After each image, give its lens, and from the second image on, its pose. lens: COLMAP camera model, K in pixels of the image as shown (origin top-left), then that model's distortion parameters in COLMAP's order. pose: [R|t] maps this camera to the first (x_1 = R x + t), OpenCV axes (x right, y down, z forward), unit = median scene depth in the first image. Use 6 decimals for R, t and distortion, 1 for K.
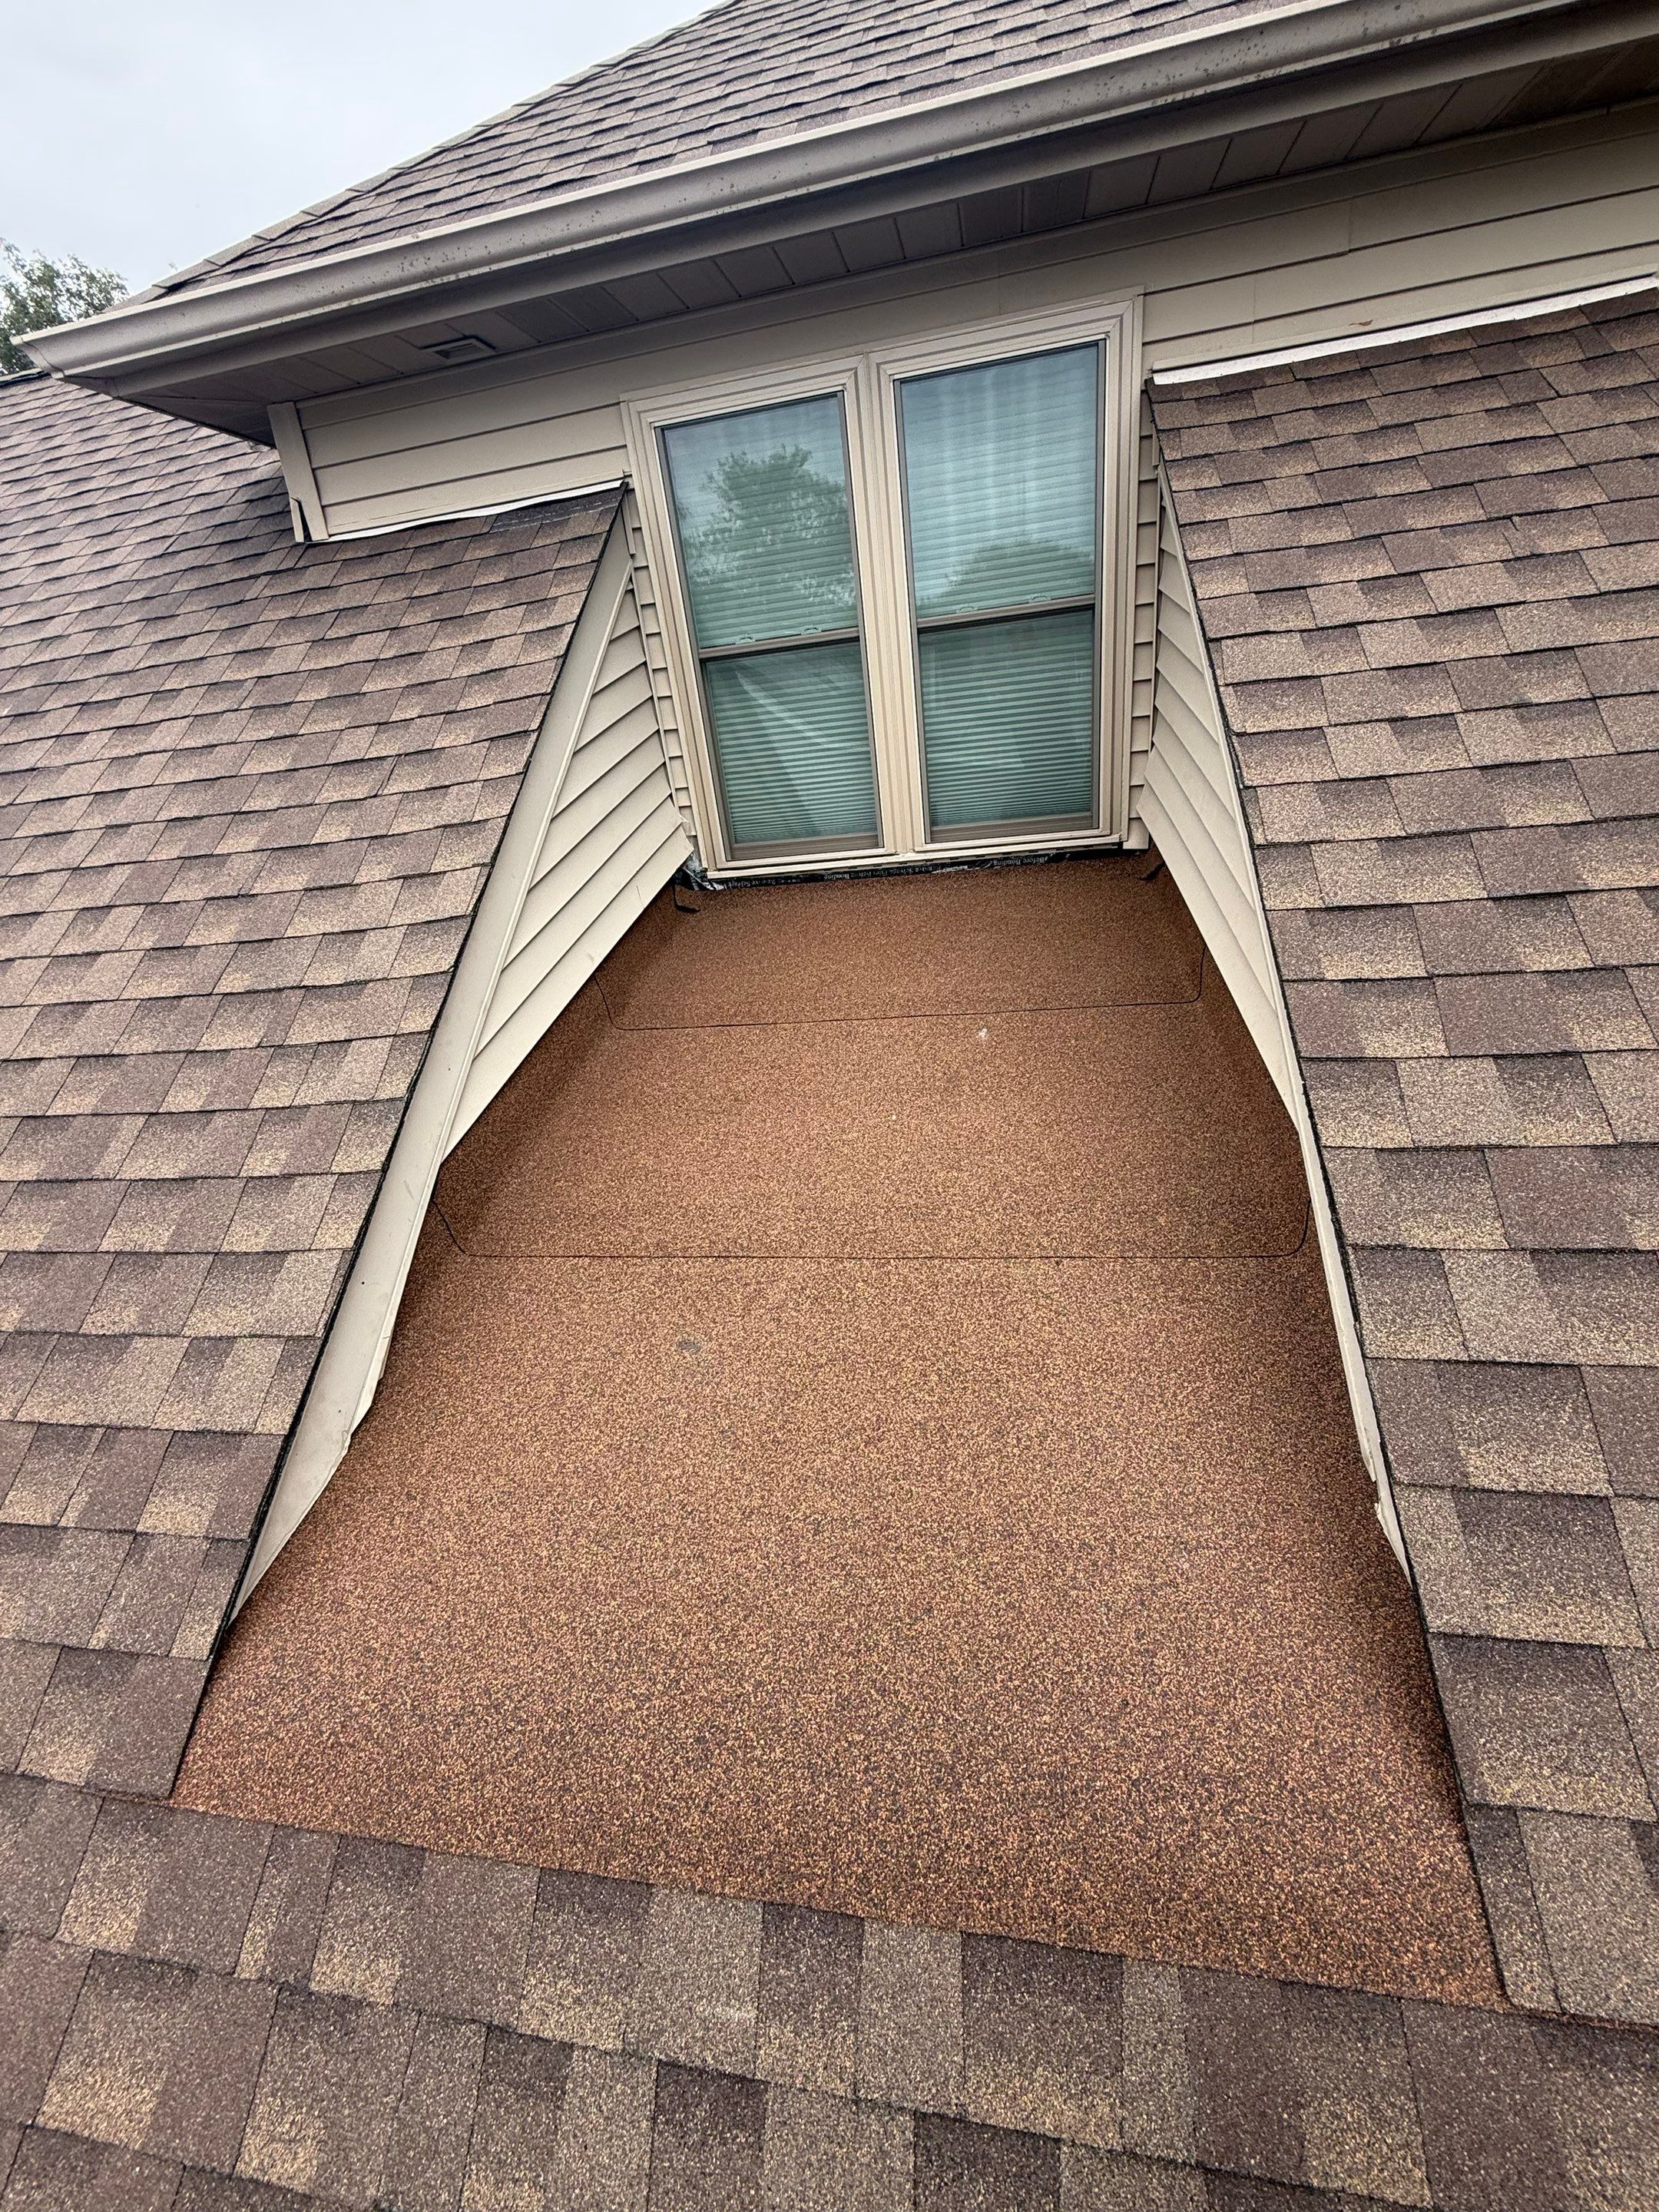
lens RADIAL K [[879.9, 0, 830.1], [0, 879.9, 1096.7], [0, 0, 1]] dist [0.001054, -0.000705]
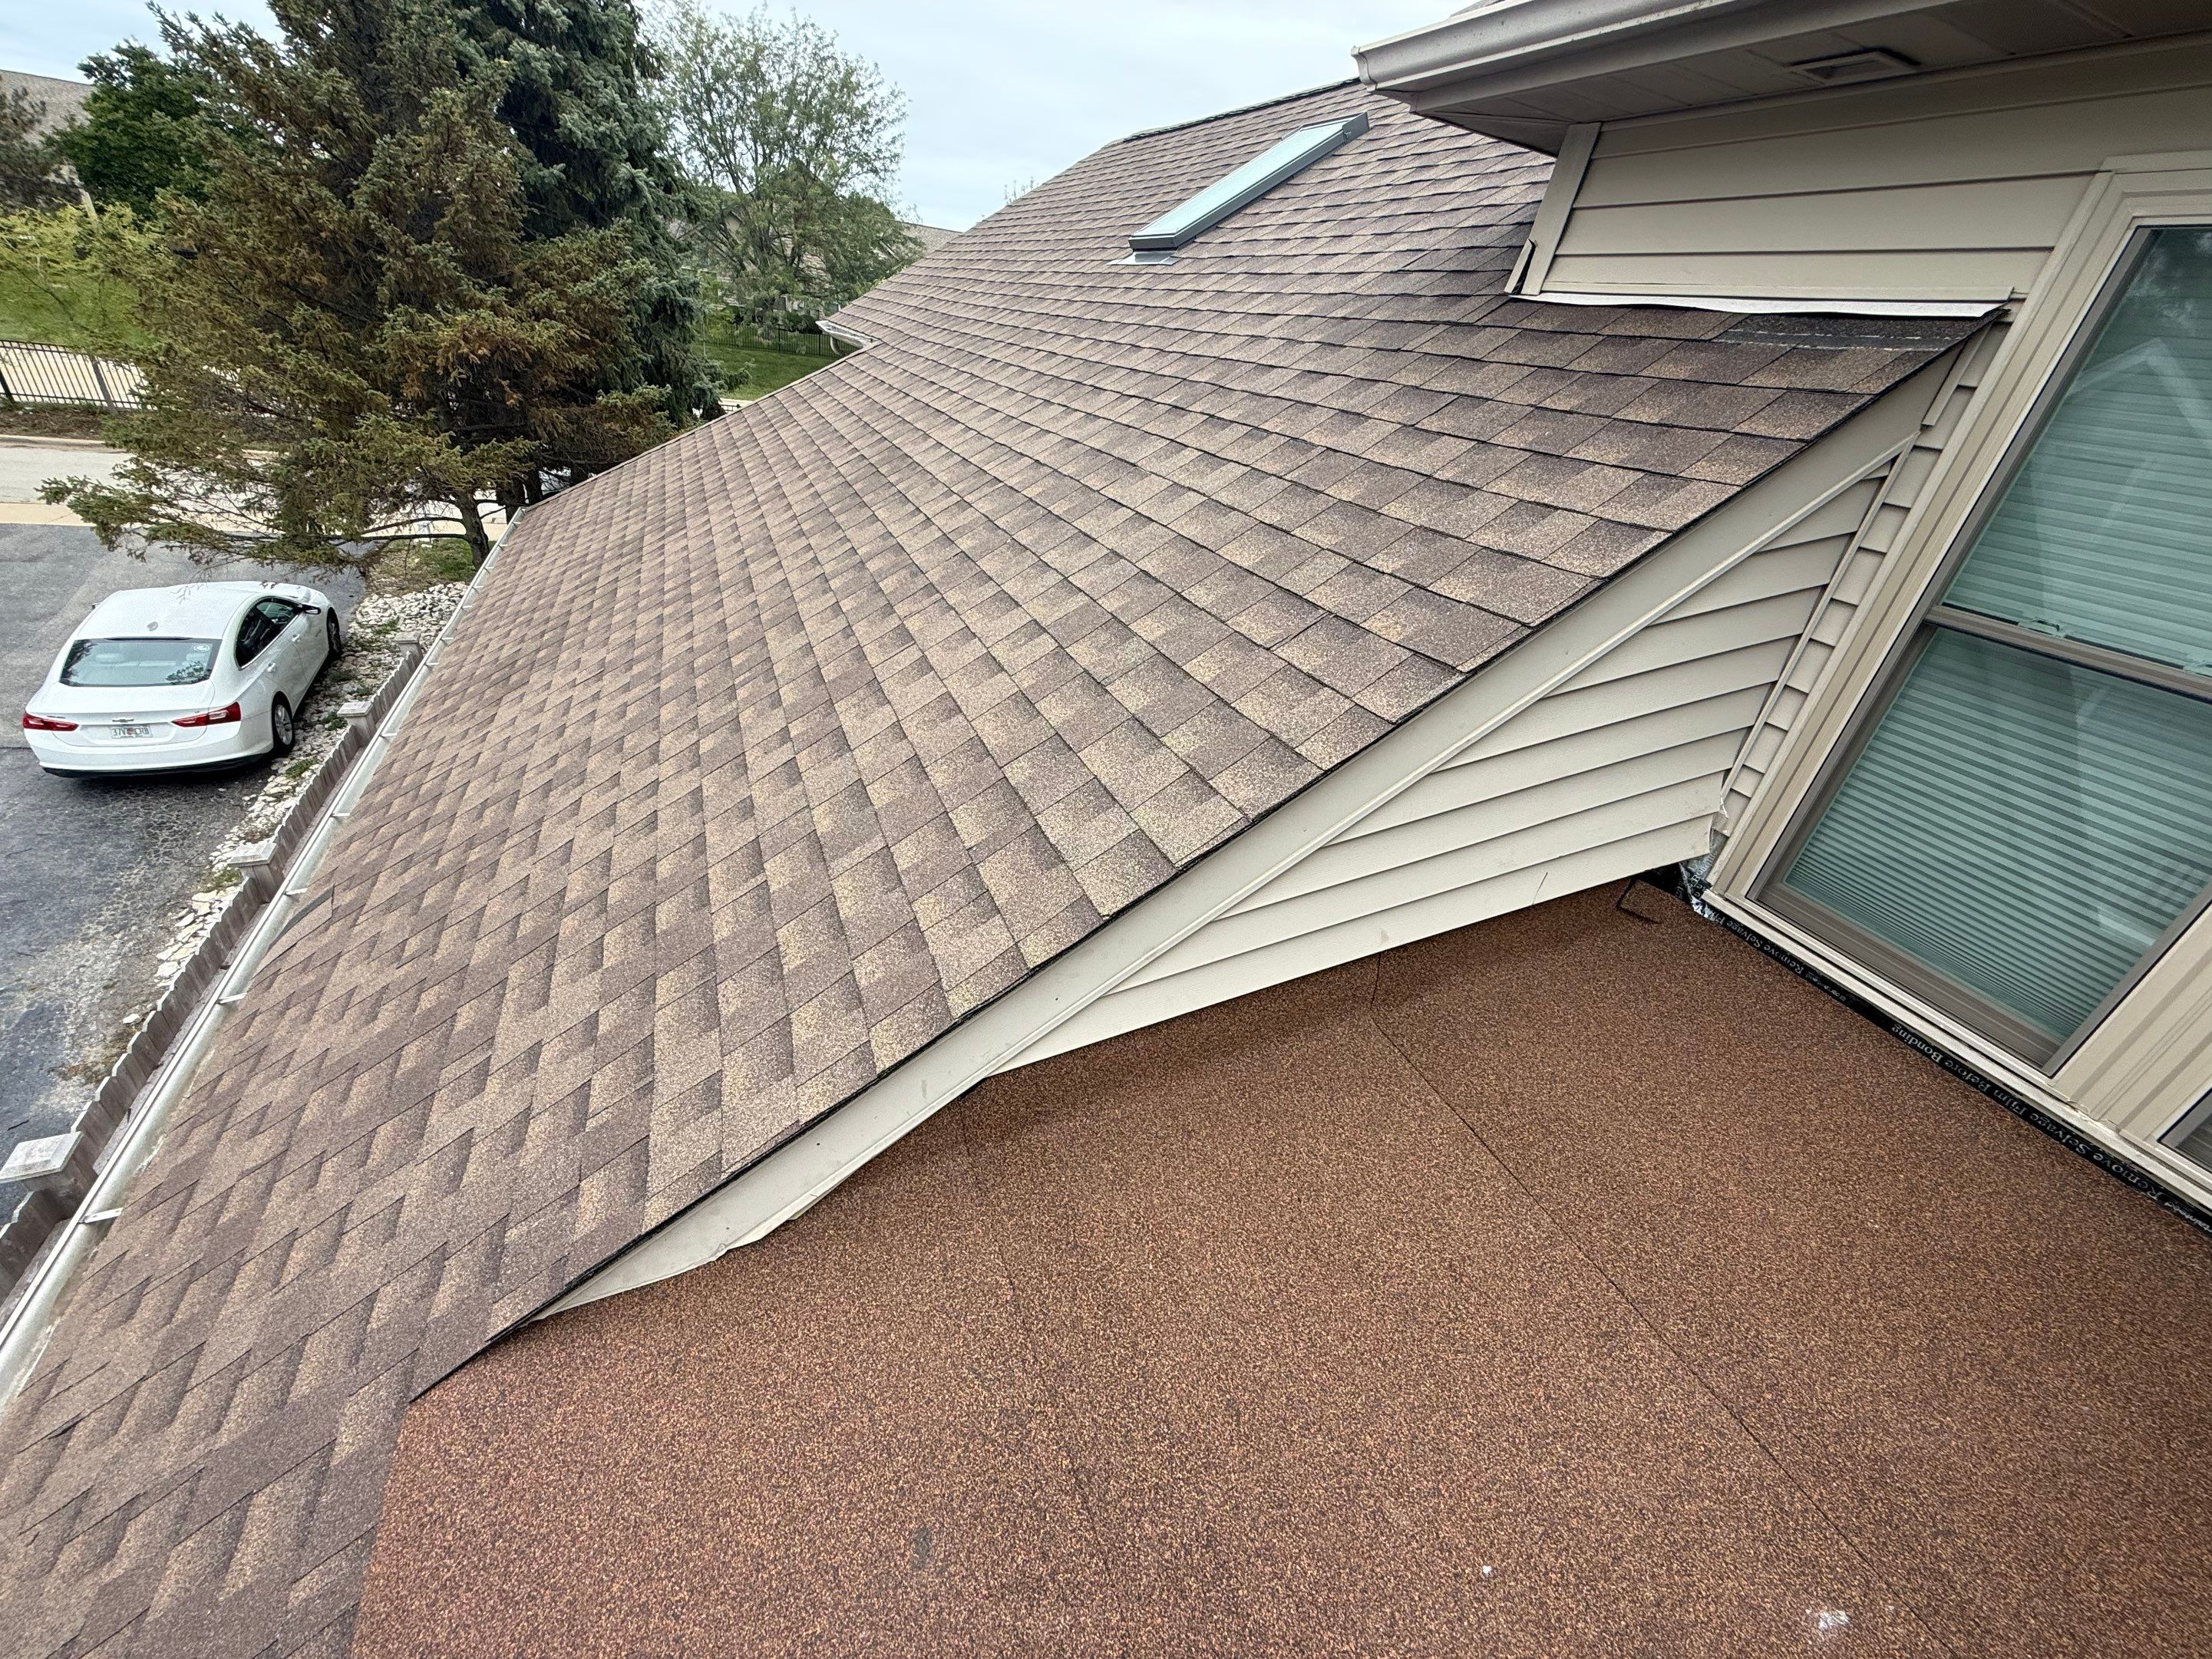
lens RADIAL K [[879.8, 0, 1098.9], [0, 879.8, 827.7], [0, 0, 1]] dist [0.001054, -0.000705]
pose [[0.508938, 0.574441, -0.641092, 0.043228], [-0.525306, 0.797265, 0.297358, -0.479006], [0.681935, 0.185432, 0.707516, 0.428241]]
